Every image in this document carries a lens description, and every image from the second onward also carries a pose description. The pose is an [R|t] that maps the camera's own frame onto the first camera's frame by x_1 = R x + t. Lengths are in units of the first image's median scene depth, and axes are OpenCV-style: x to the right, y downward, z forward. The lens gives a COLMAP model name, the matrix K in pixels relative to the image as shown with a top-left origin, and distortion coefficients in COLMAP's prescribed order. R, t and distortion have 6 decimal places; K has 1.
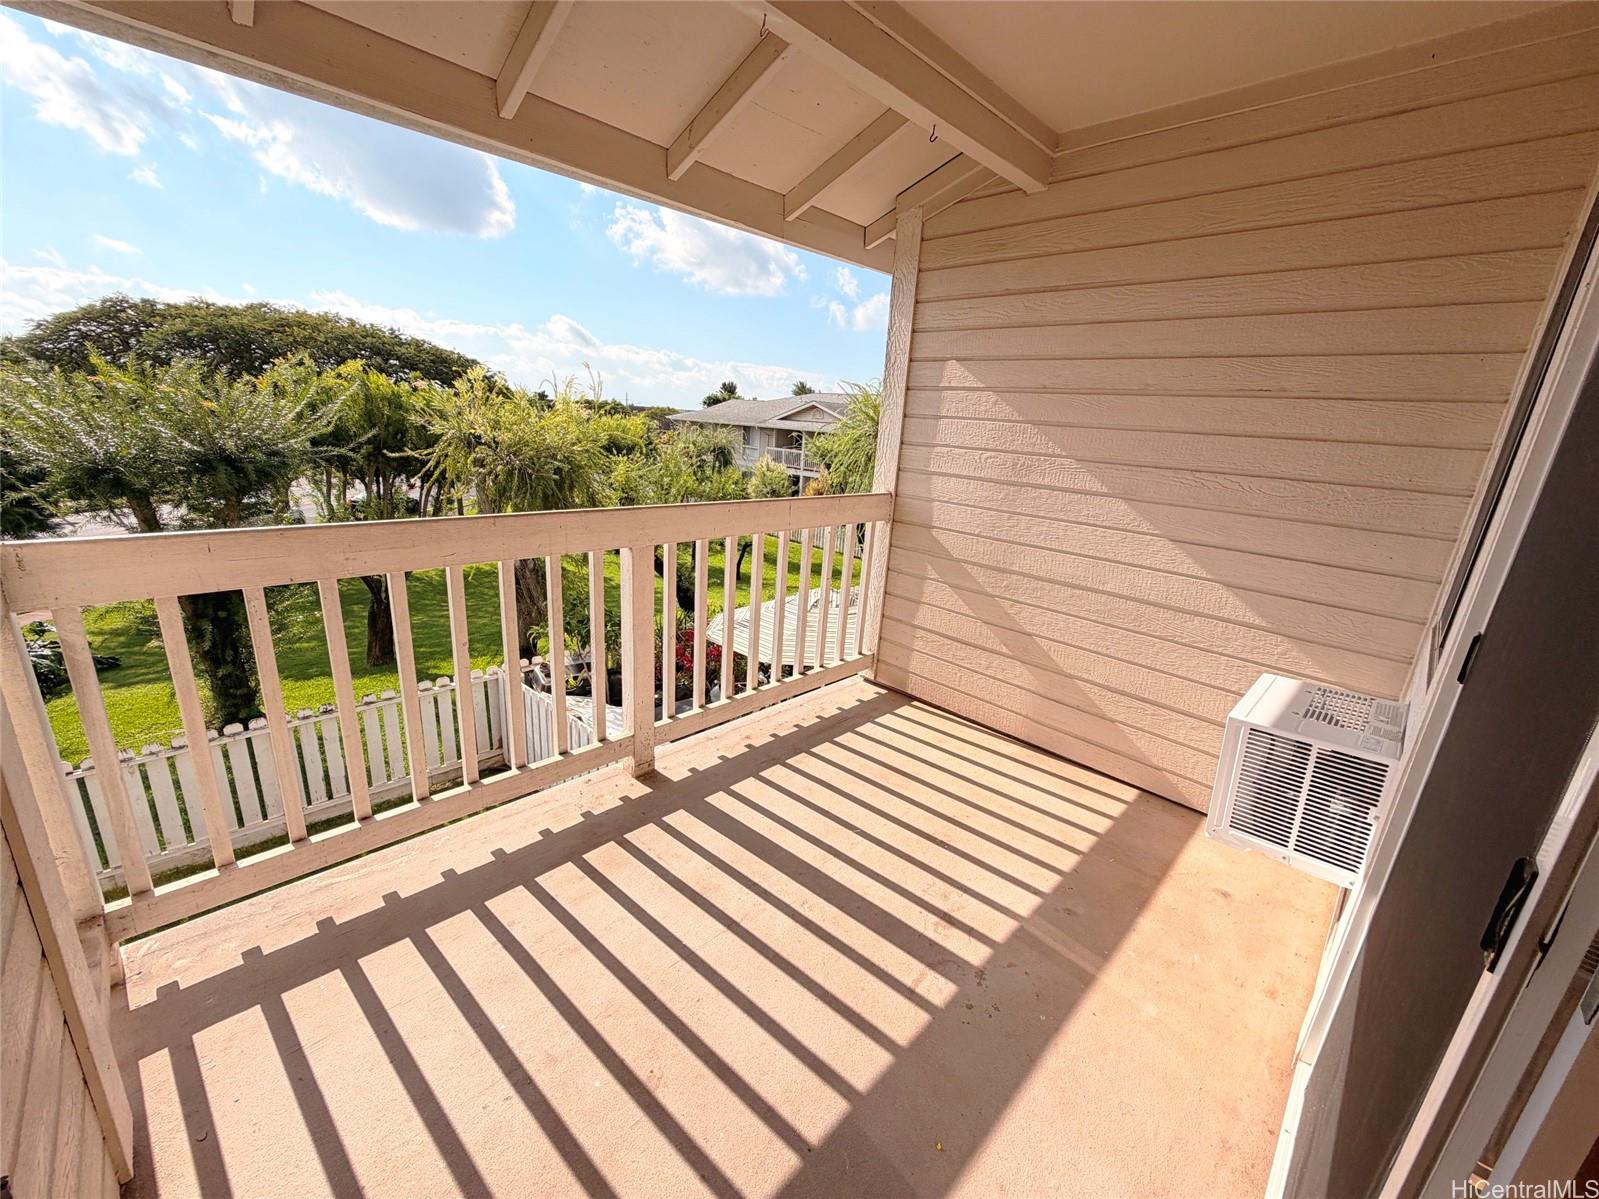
lens RADIAL K [[635.7, 0, 782.7], [0, 635.7, 621.5], [0, 0, 1]] dist [-0.000220, 0.000193]
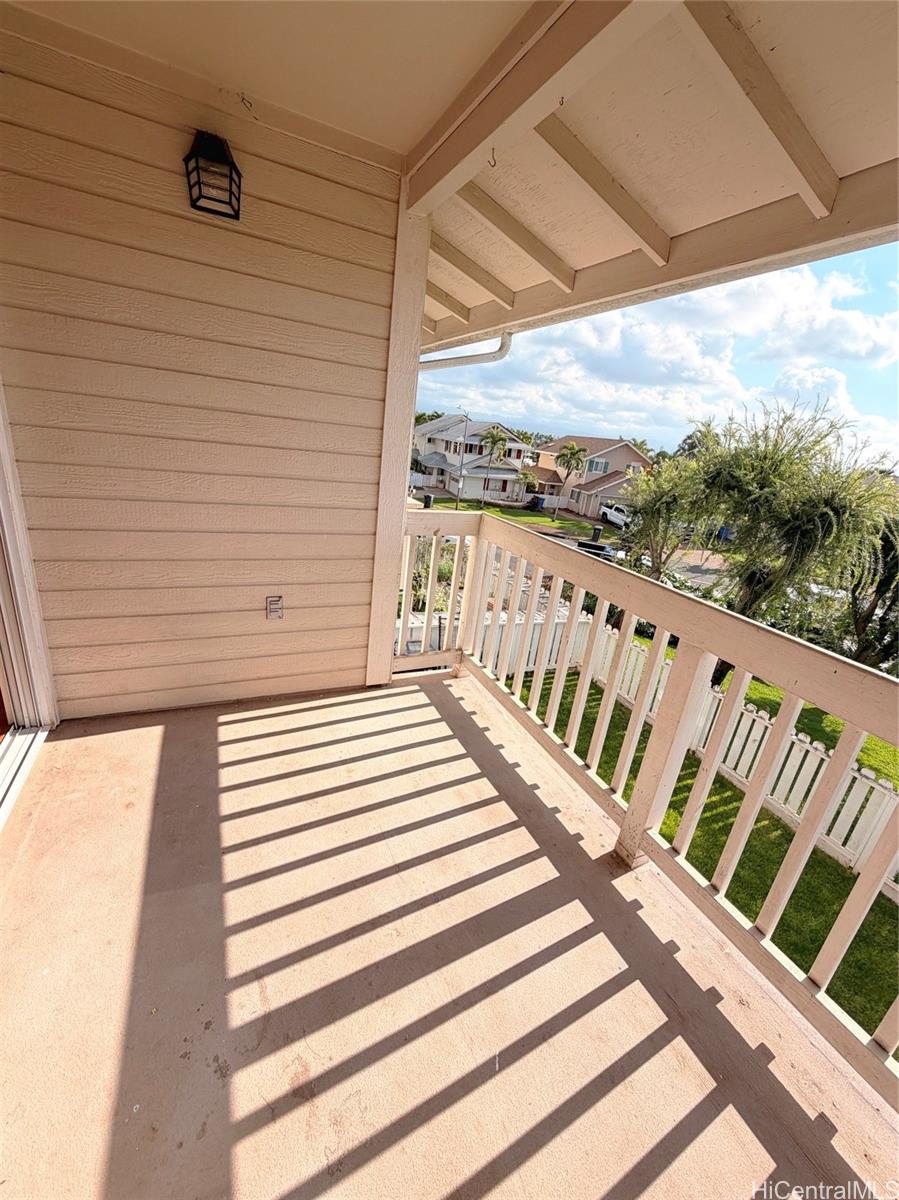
lens RADIAL K [[477.1, 0, 445.1], [0, 477.1, 603.2], [0, 0, 1]] dist [-0.000220, 0.000193]
pose [[-0.322845, 0.228812, -0.918377, 0.421532], [-0.416782, 0.836817, 0.355006, -0.217274], [0.849743, 0.497375, -0.174798, 0.664291]]
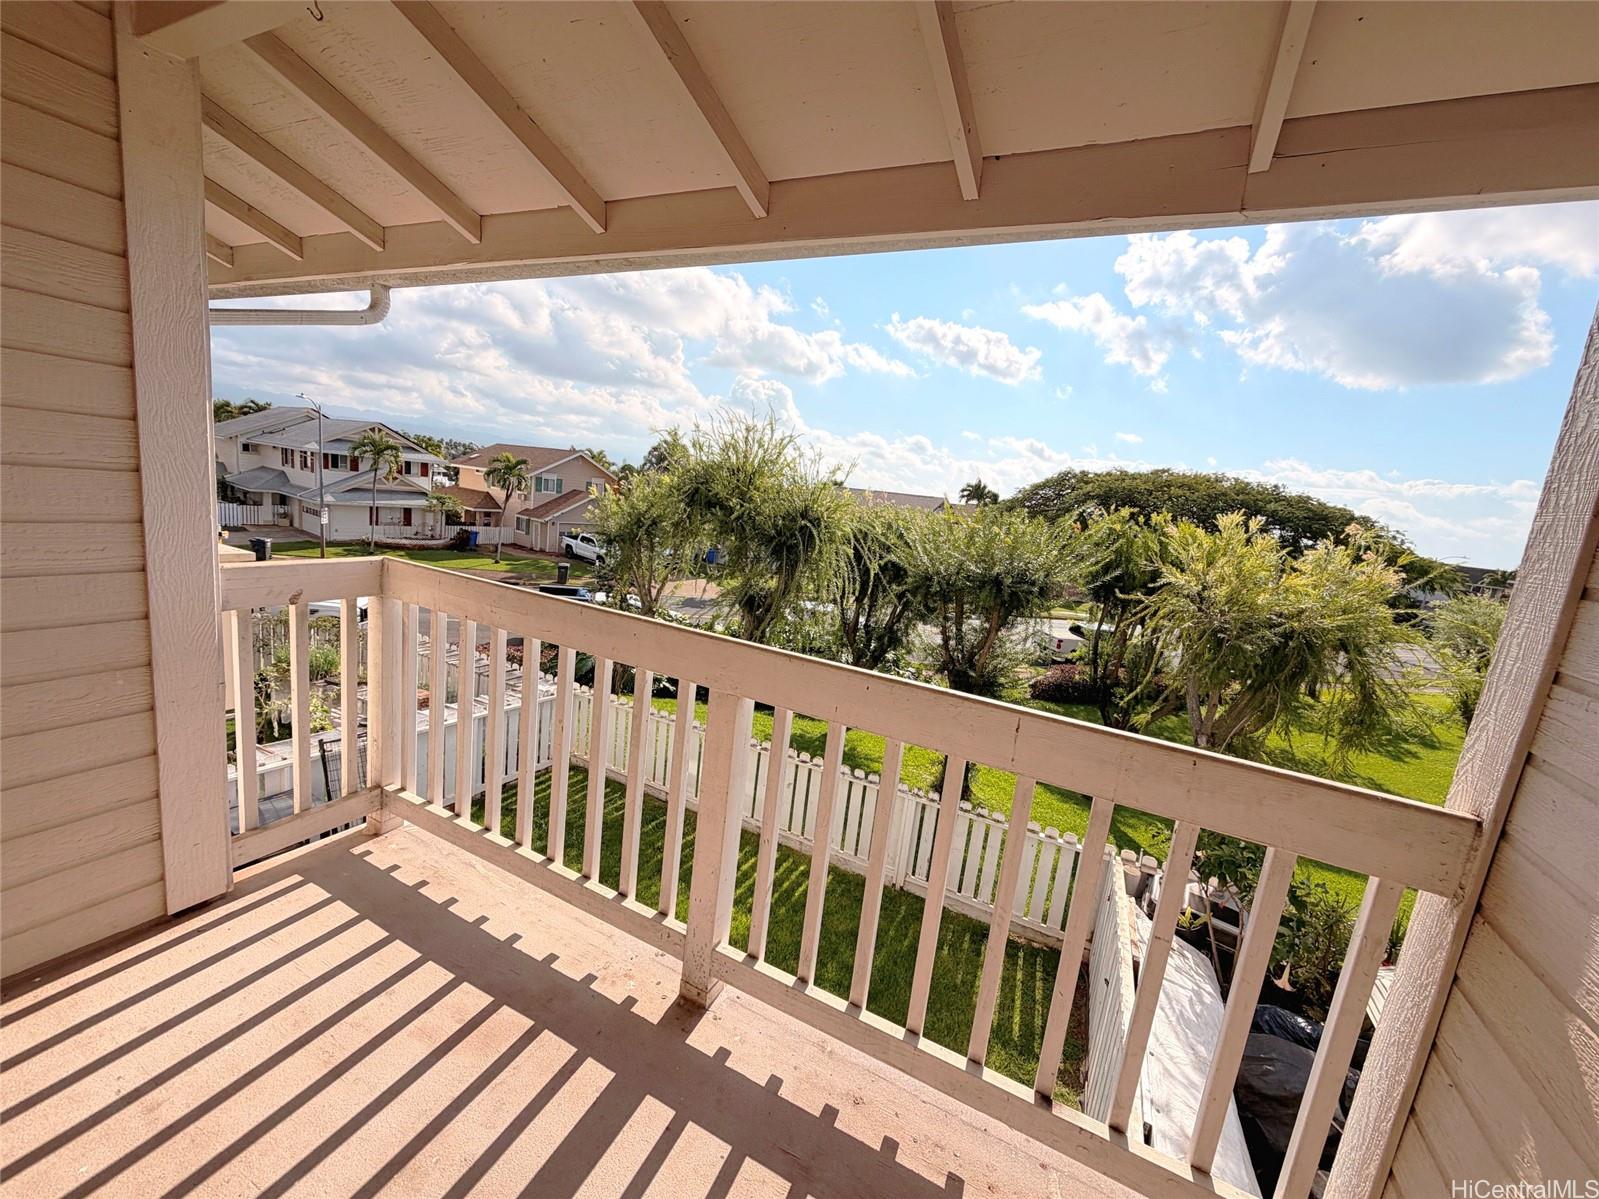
lens RADIAL K [[635.7, 0, 801.0], [0, 635.7, 602.9], [0, 0, 1]] dist [-0.000220, 0.000193]
pose [[0.335290, 0.139284, -0.931762, 0.398613], [-0.377174, 0.926139, 0.002719, -0.207235], [0.863320, 0.350524, 0.363059, 0.651715]]
